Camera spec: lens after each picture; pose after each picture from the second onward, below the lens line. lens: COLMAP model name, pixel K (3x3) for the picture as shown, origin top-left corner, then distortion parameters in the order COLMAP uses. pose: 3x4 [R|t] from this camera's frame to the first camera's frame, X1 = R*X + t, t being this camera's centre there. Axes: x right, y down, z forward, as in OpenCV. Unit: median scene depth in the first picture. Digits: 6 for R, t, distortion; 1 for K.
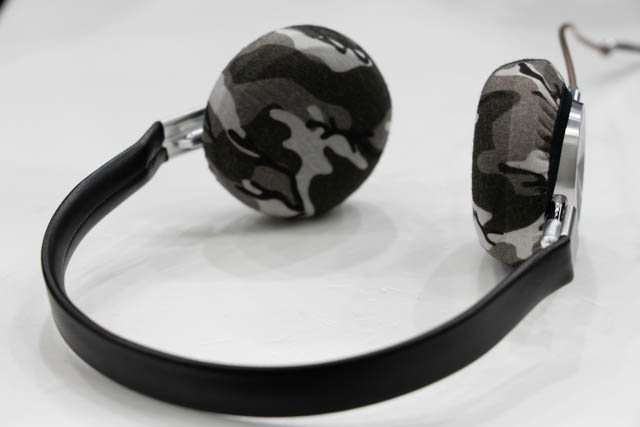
lens RADIAL K [[1925.6, 0, 320.0], [0, 1925.6, 213.5], [0, 0, 1]] dist [0.007191, -0.583360]
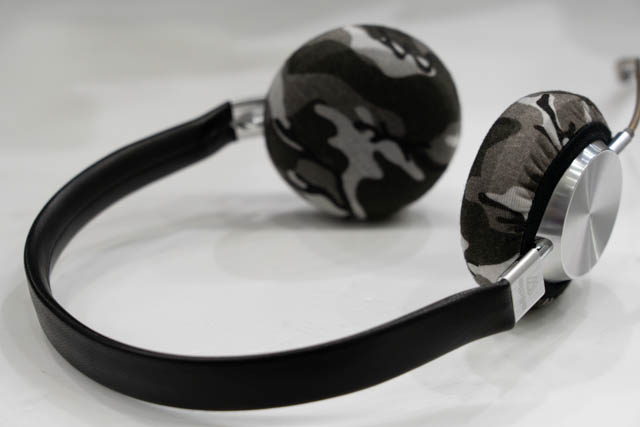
lens RADIAL K [[1925.6, 0, 320.0], [0, 1925.6, 213.5], [0, 0, 1]] dist [0.007191, -0.583360]
pose [[0.931741, 0.168068, -0.321887, 0.302749], [-0.164239, 0.985640, 0.039226, -0.037603], [0.323858, 0.016318, 0.945965, 0.064233]]
